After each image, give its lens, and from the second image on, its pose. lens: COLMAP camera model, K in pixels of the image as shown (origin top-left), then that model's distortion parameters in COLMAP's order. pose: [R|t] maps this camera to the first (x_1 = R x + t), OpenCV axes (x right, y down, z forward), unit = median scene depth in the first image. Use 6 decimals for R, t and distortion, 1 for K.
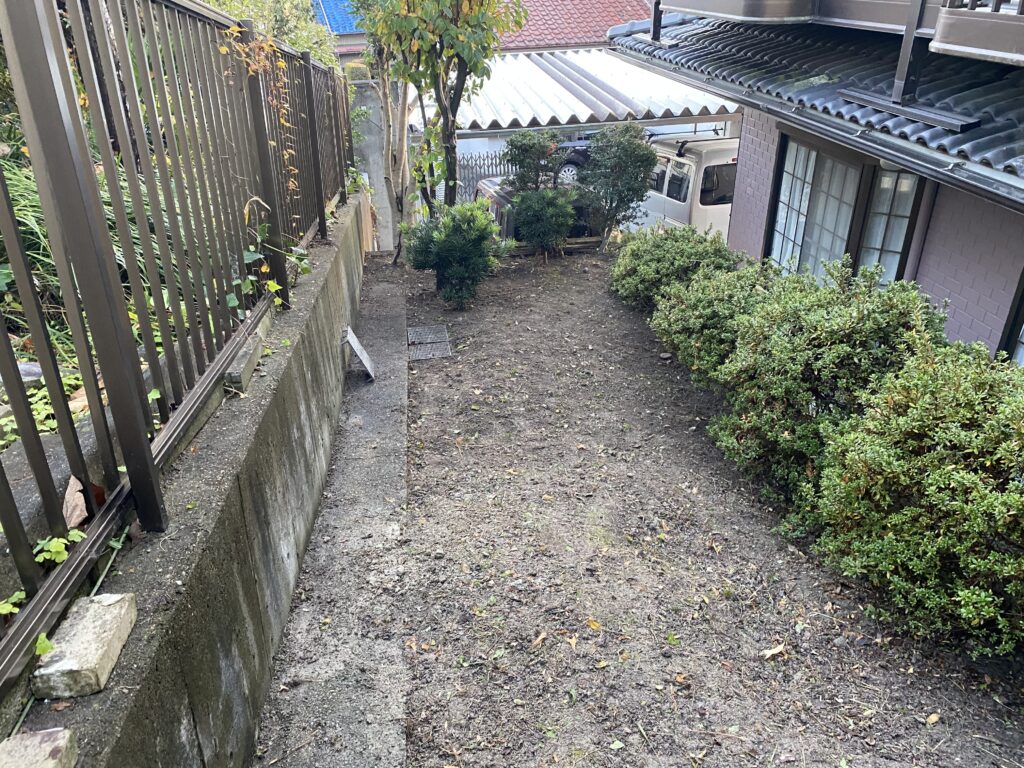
lens RADIAL K [[777.9, 0, 512.0], [0, 777.9, 384.0], [0, 0, 1]] dist [0.009894, -0.012944]
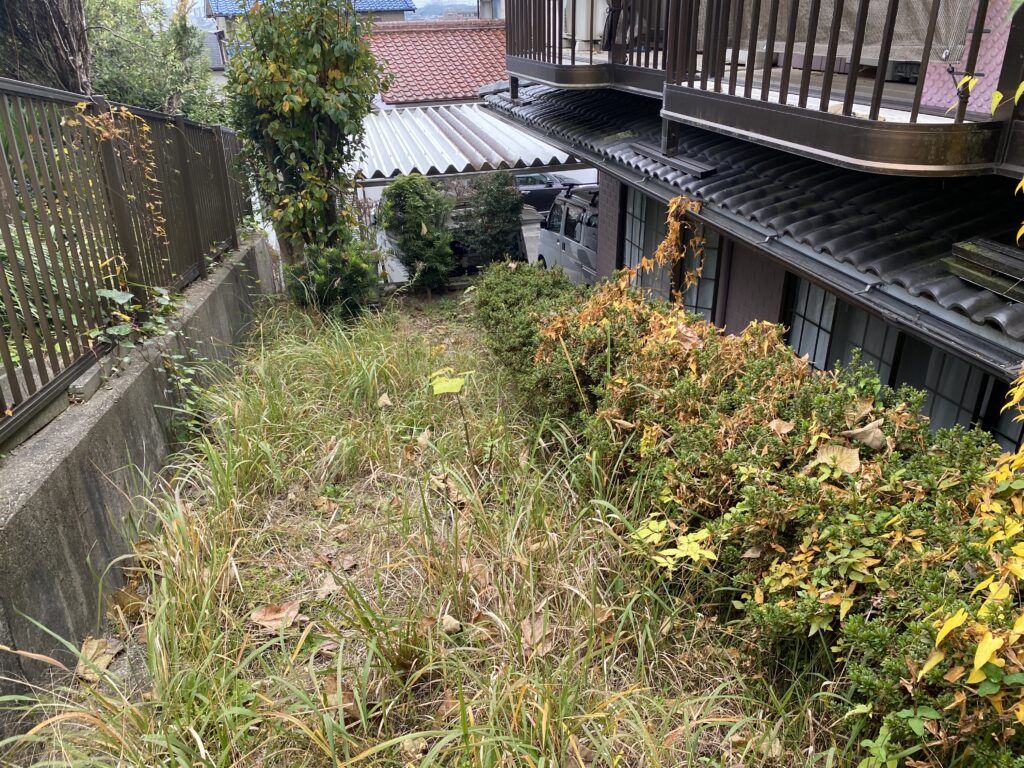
lens RADIAL K [[777.9, 0, 512.0], [0, 777.9, 384.0], [0, 0, 1]] dist [0.009894, -0.012944]
pose [[0.996352, -0.036925, 0.076940, 0.082415], [0.041044, 0.997769, -0.052658, 0.027829], [-0.074824, 0.055624, 0.995644, -0.094785]]
